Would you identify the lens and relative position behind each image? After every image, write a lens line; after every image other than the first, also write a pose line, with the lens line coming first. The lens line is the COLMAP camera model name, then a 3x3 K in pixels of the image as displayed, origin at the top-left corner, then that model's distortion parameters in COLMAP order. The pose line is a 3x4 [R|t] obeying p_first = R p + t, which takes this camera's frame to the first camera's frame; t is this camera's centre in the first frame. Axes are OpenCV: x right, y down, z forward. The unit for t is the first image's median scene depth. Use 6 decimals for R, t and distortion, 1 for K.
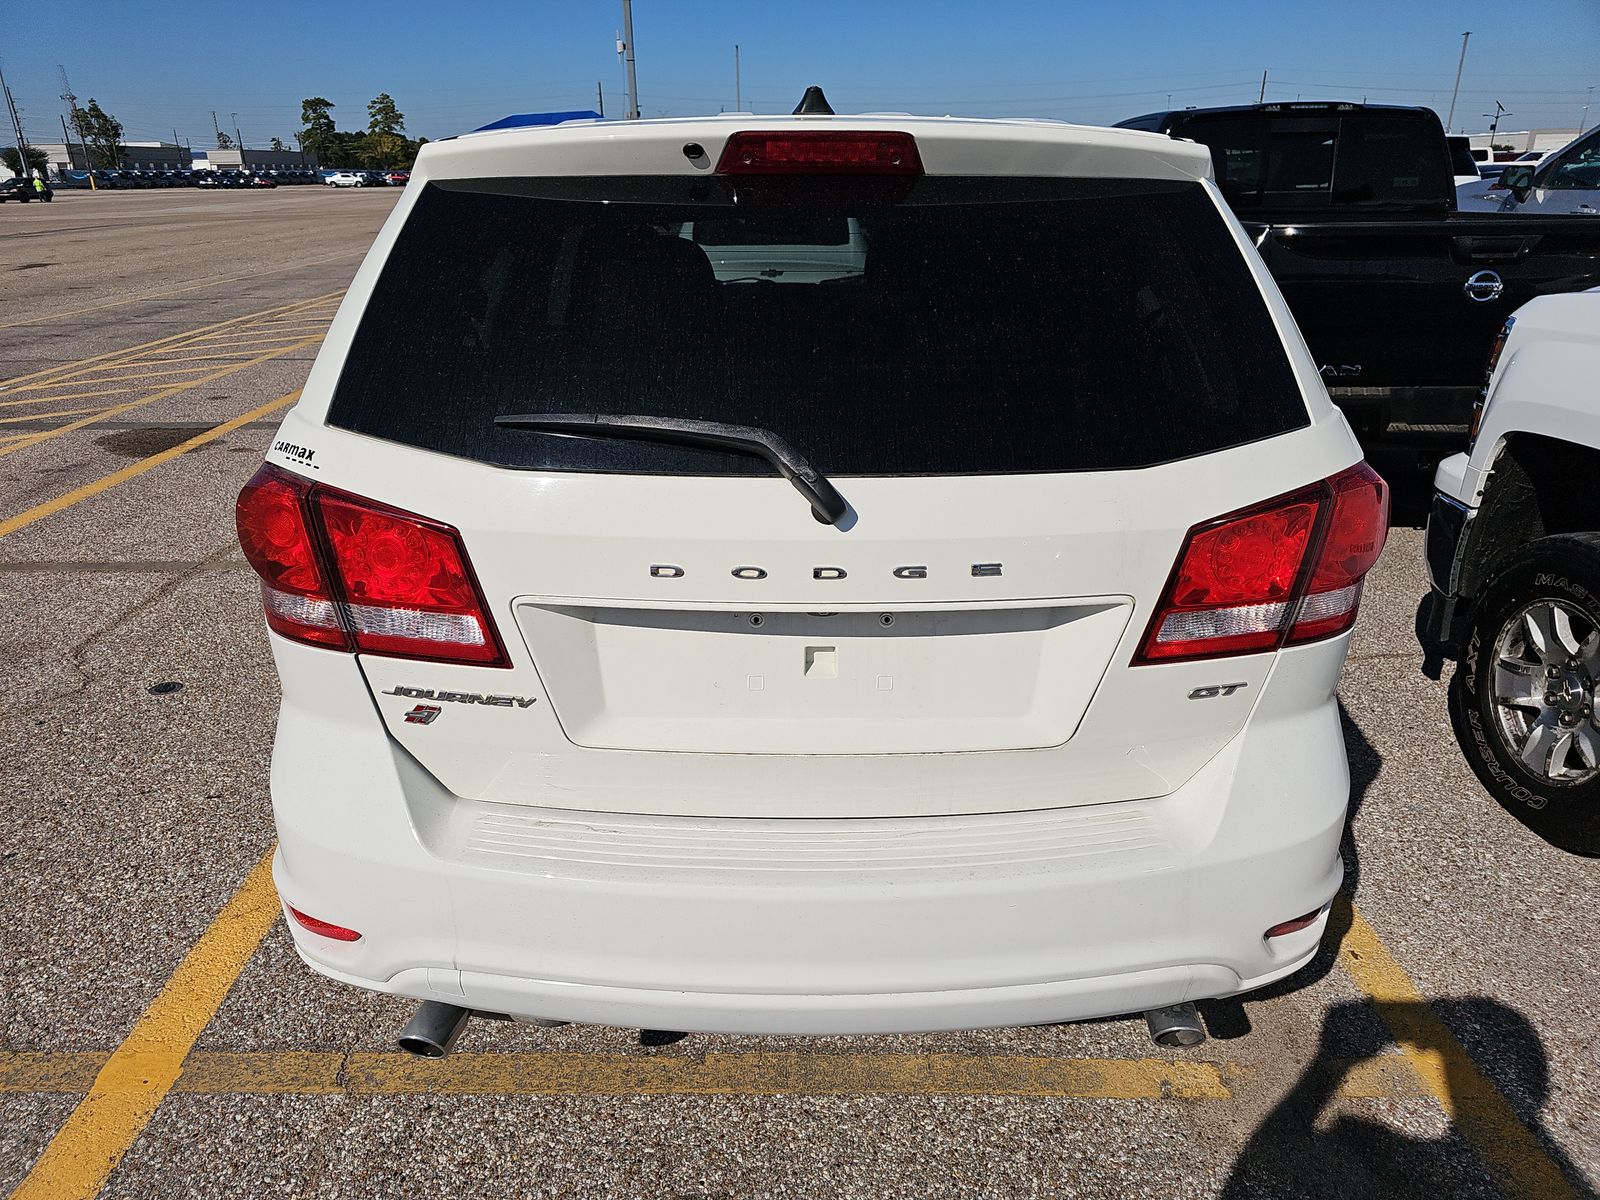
lens RADIAL K [[1063.8, 0, 796.4], [0, 1063.8, 602.9], [0, 0, 1]] dist [0.022364, -0.010195]
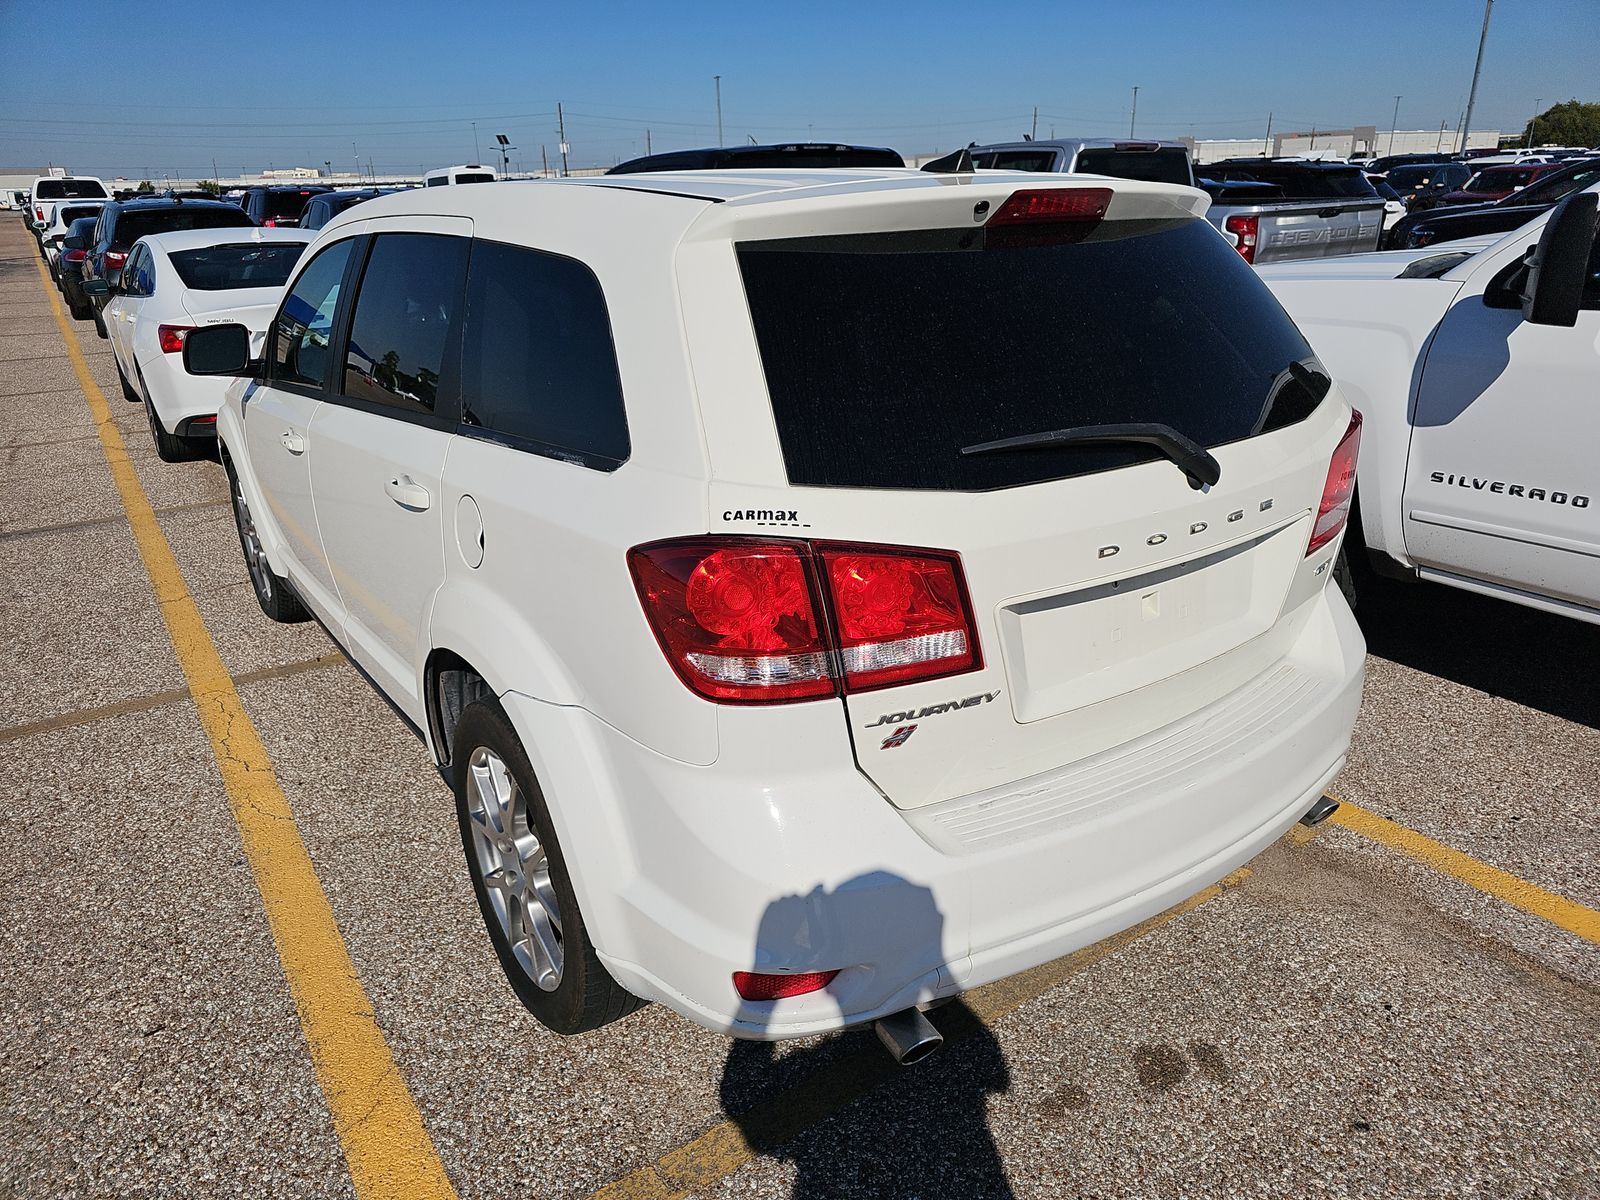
lens RADIAL K [[1063.8, 0, 798.8], [0, 1063.8, 609.5], [0, 0, 1]] dist [0.022364, -0.010195]
pose [[0.823827, -0.218914, 0.522863, -0.218067], [0.226380, 0.972725, 0.050578, -0.021779], [-0.519674, 0.076698, 0.850915, 0.030875]]
